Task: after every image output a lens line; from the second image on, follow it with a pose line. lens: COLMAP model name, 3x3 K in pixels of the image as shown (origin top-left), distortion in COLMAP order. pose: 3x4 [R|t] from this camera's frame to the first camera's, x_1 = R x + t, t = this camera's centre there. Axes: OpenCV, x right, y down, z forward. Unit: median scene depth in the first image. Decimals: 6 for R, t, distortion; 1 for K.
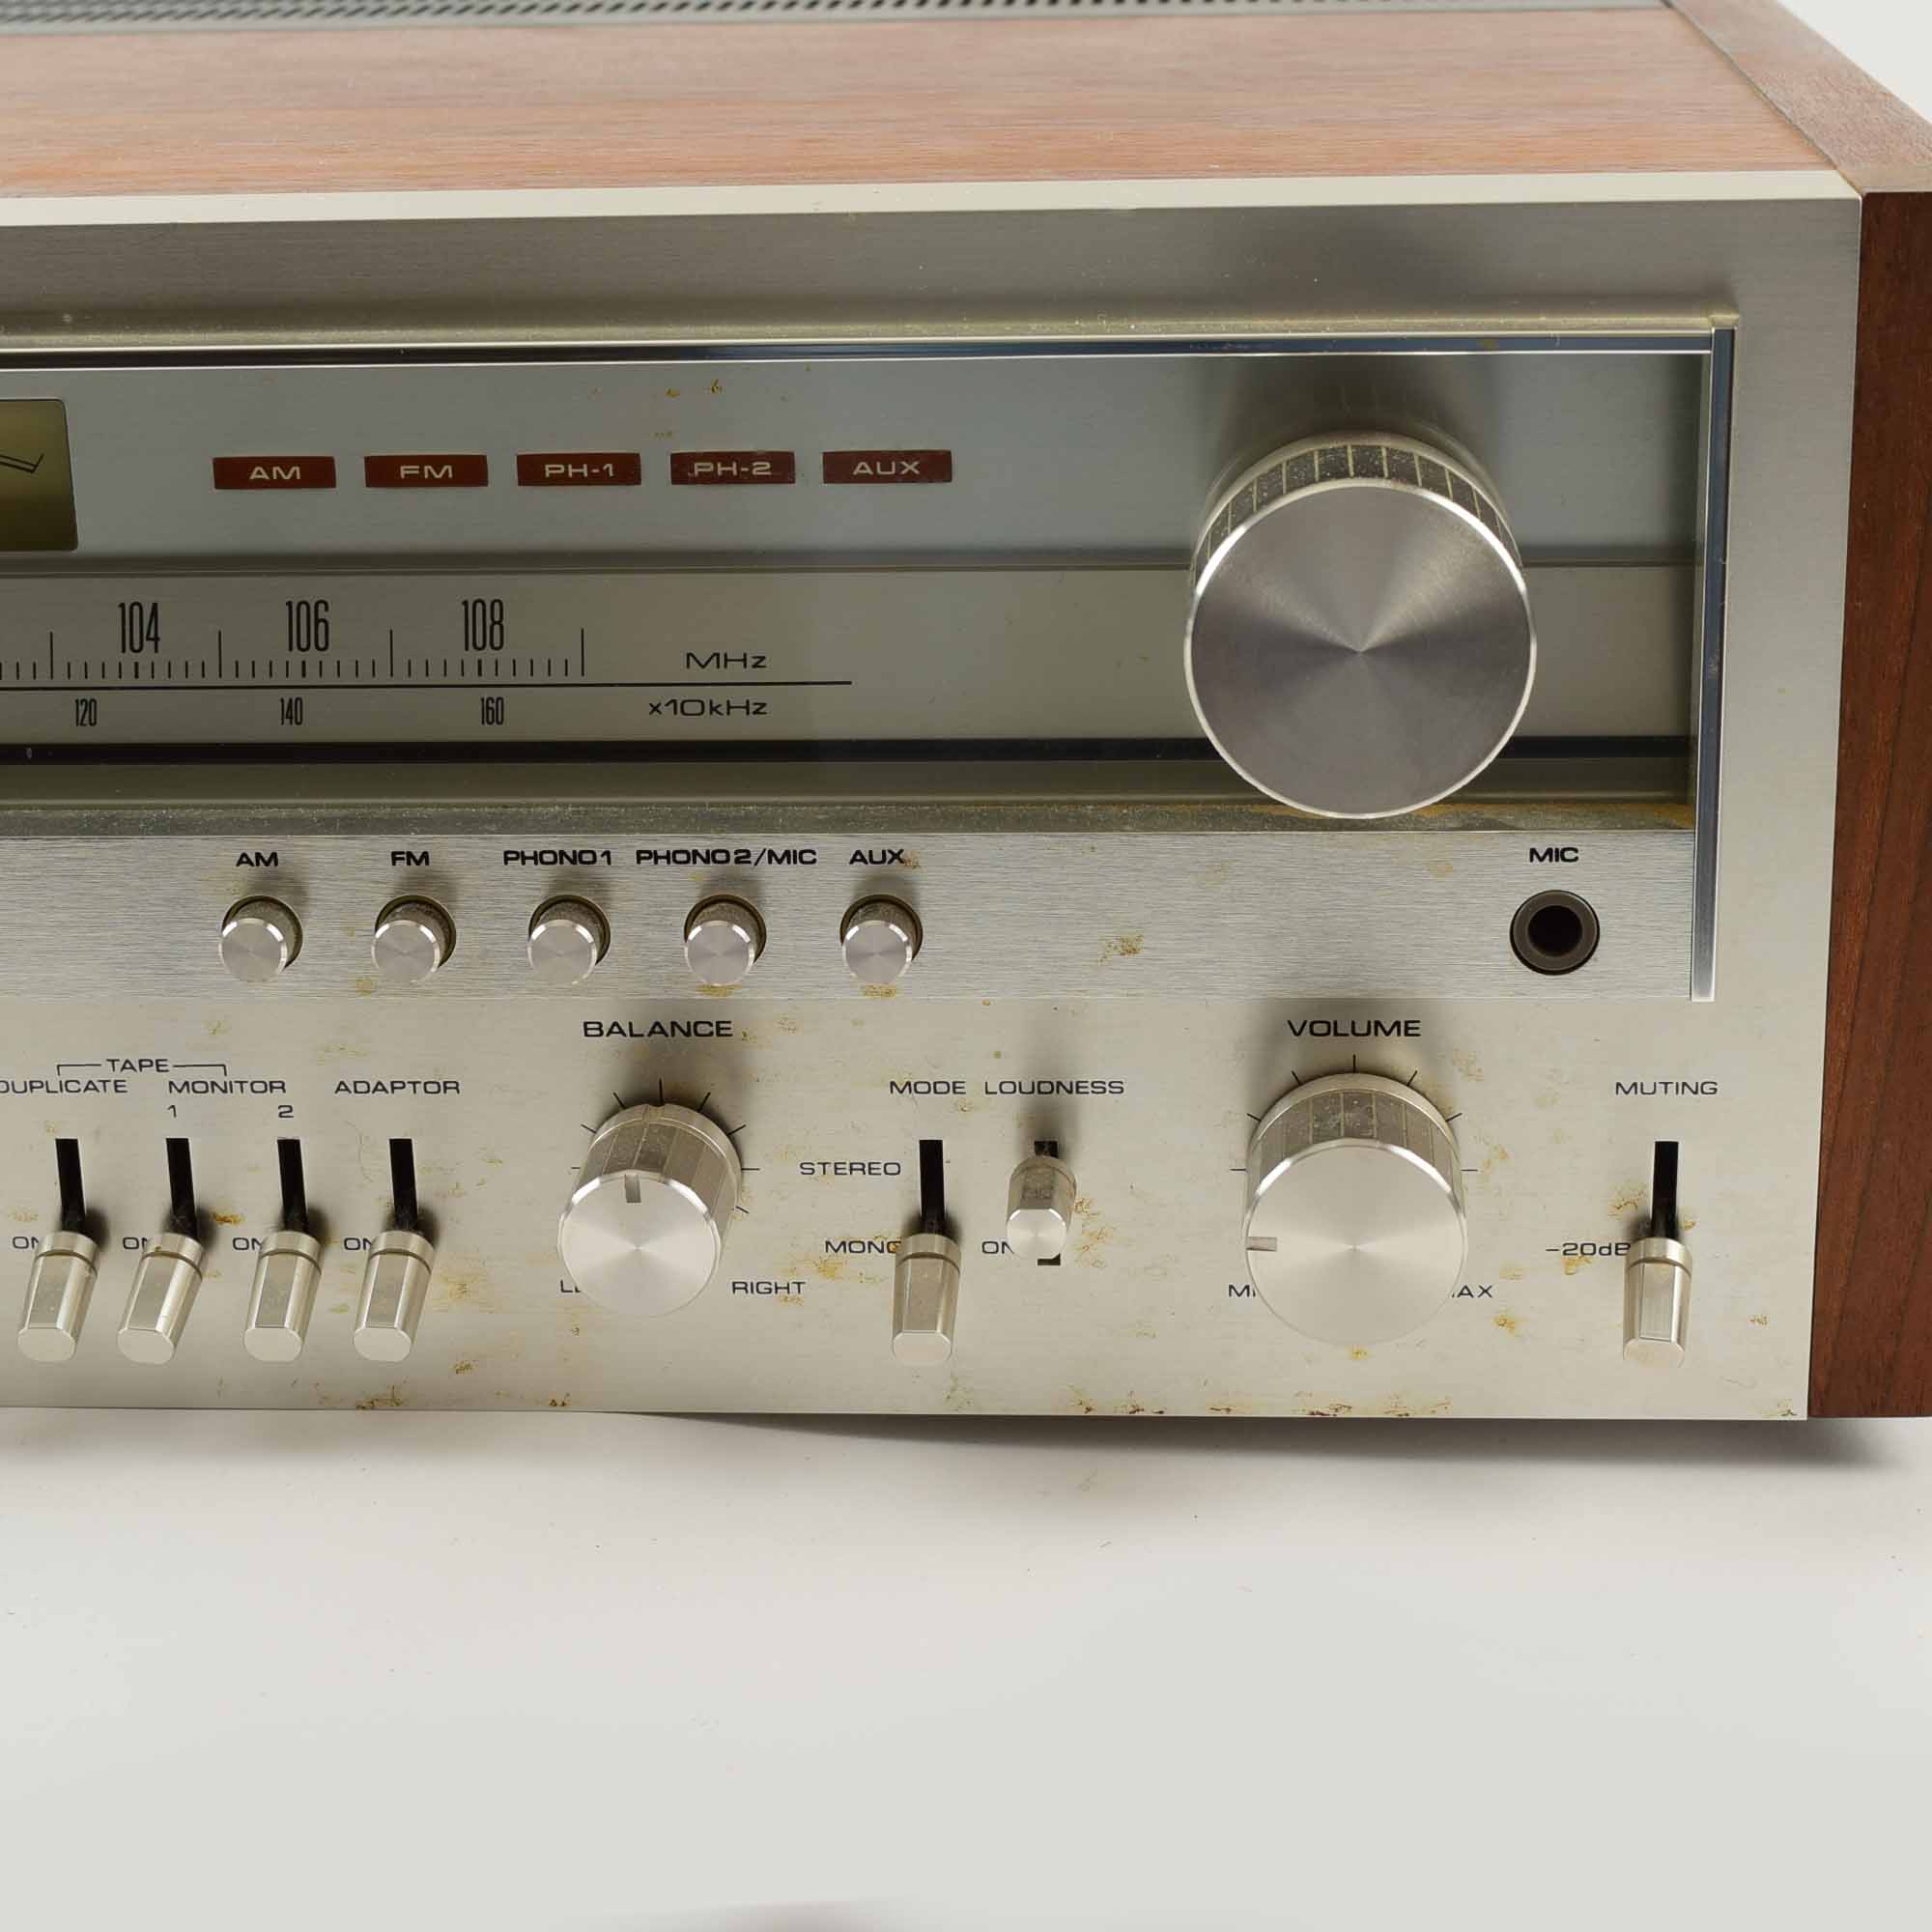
lens RADIAL K [[4008.5, 0, 966.0], [0, 4008.5, 966.0], [0, 0, 1]] dist [-0.017724, -0.109200]
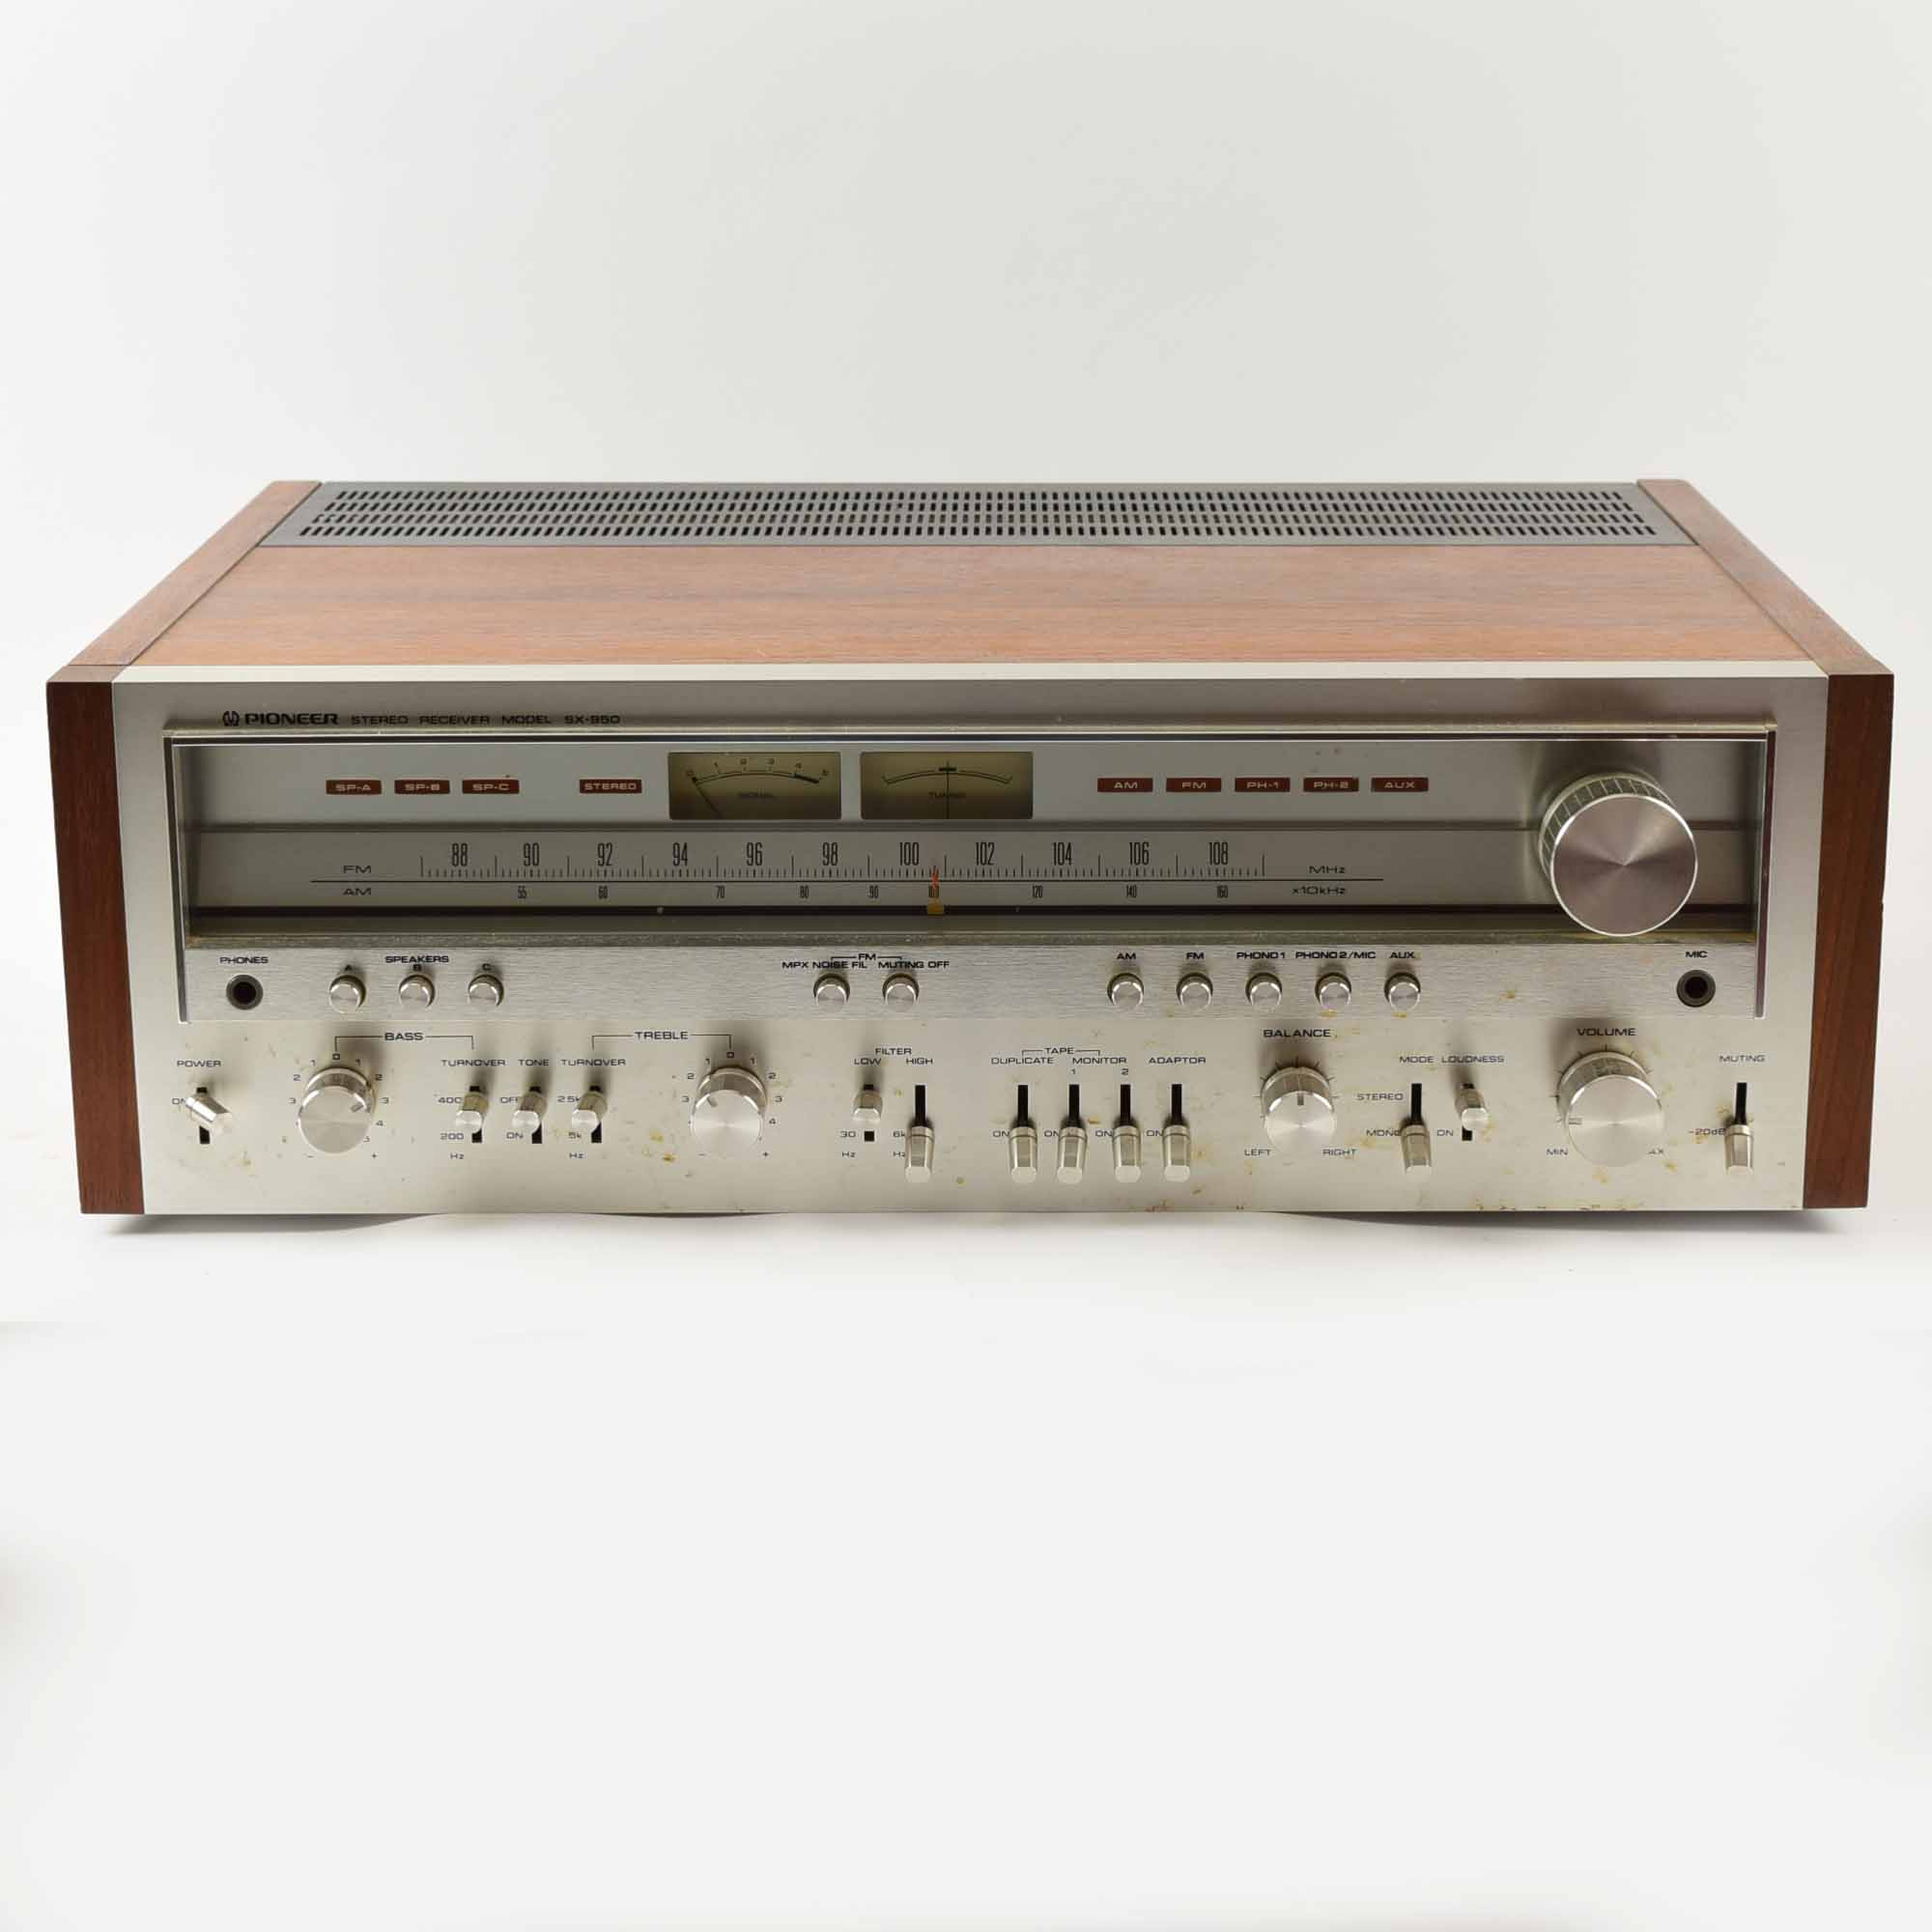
lens RADIAL K [[4039.5, 0, 1025.7], [0, 4039.5, 965.2], [0, 0, 1]] dist [-0.017788, -0.071100]
pose [[0.997150, 0.002864, 0.075391, -0.398912], [0.001947, 0.997969, -0.063667, 0.121222], [-0.075420, 0.063633, 0.995119, -1.239197]]
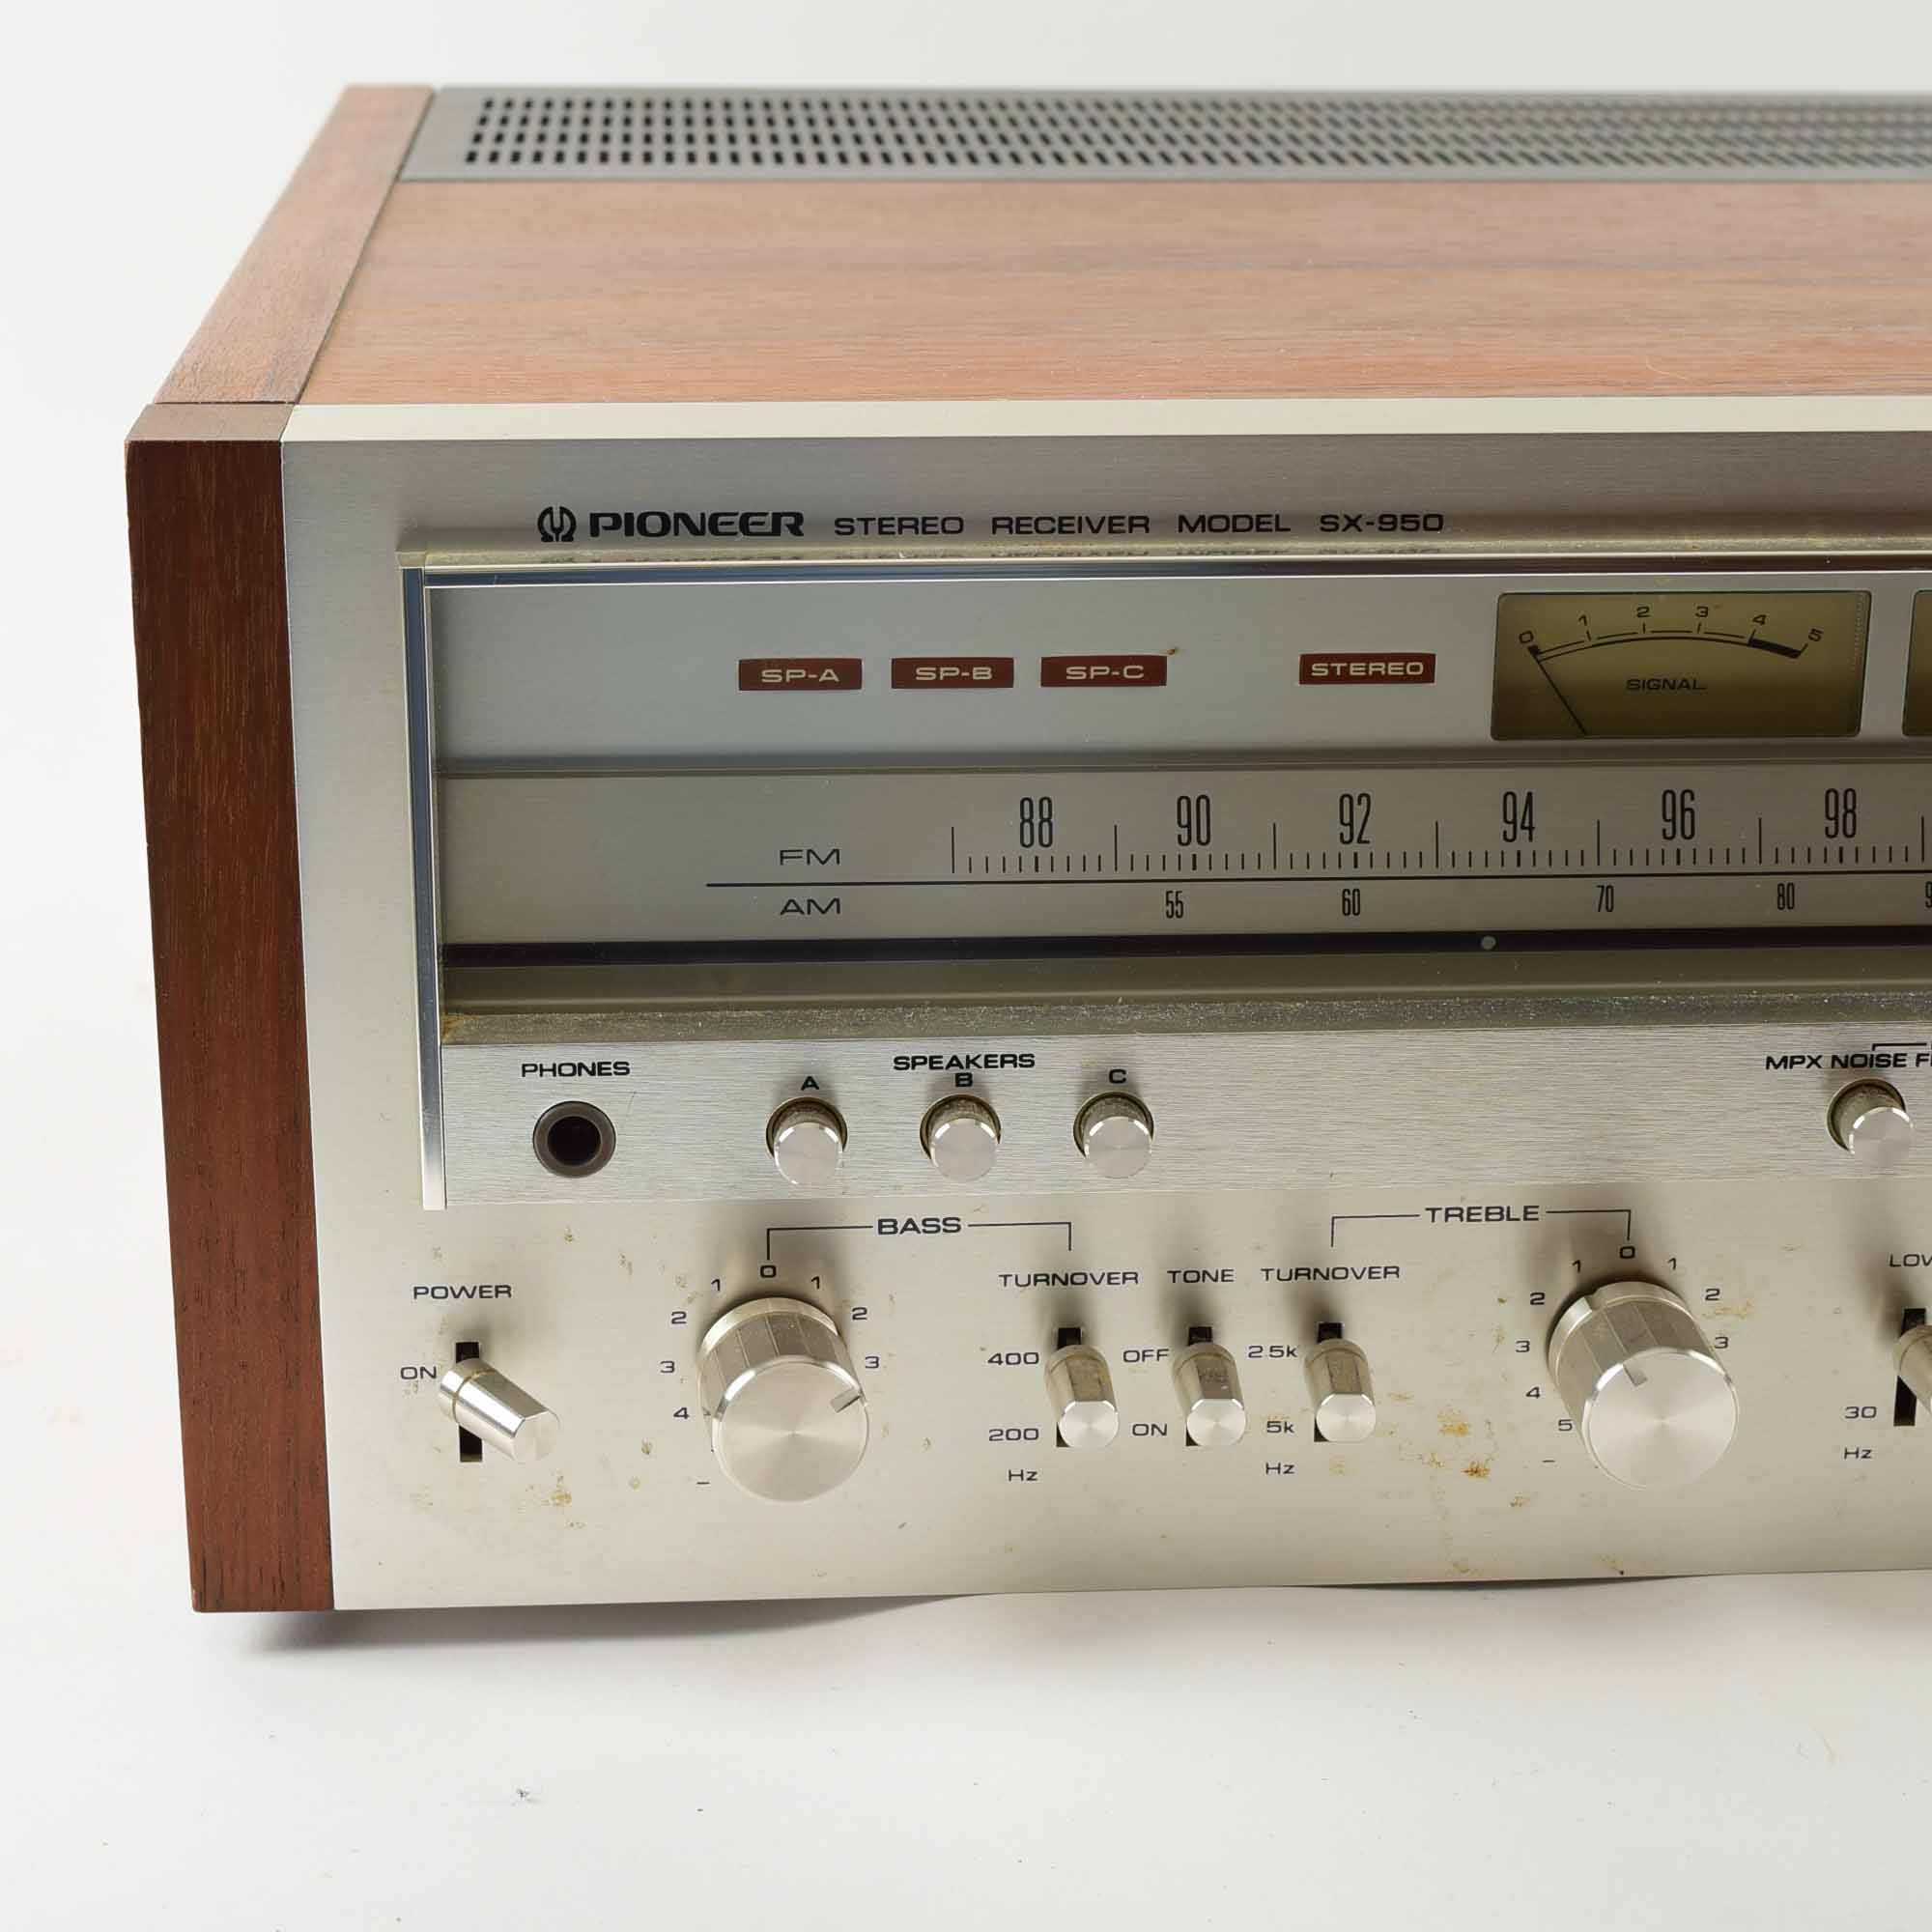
lens RADIAL K [[4008.5, 0, 966.0], [0, 4008.5, 966.0], [0, 0, 1]] dist [-0.017724, -0.109200]
pose [[0.989926, -0.013550, 0.140933, -0.705751], [0.014301, 0.999888, -0.004320, -0.044628], [-0.140859, 0.006292, 0.990010, 0.029389]]
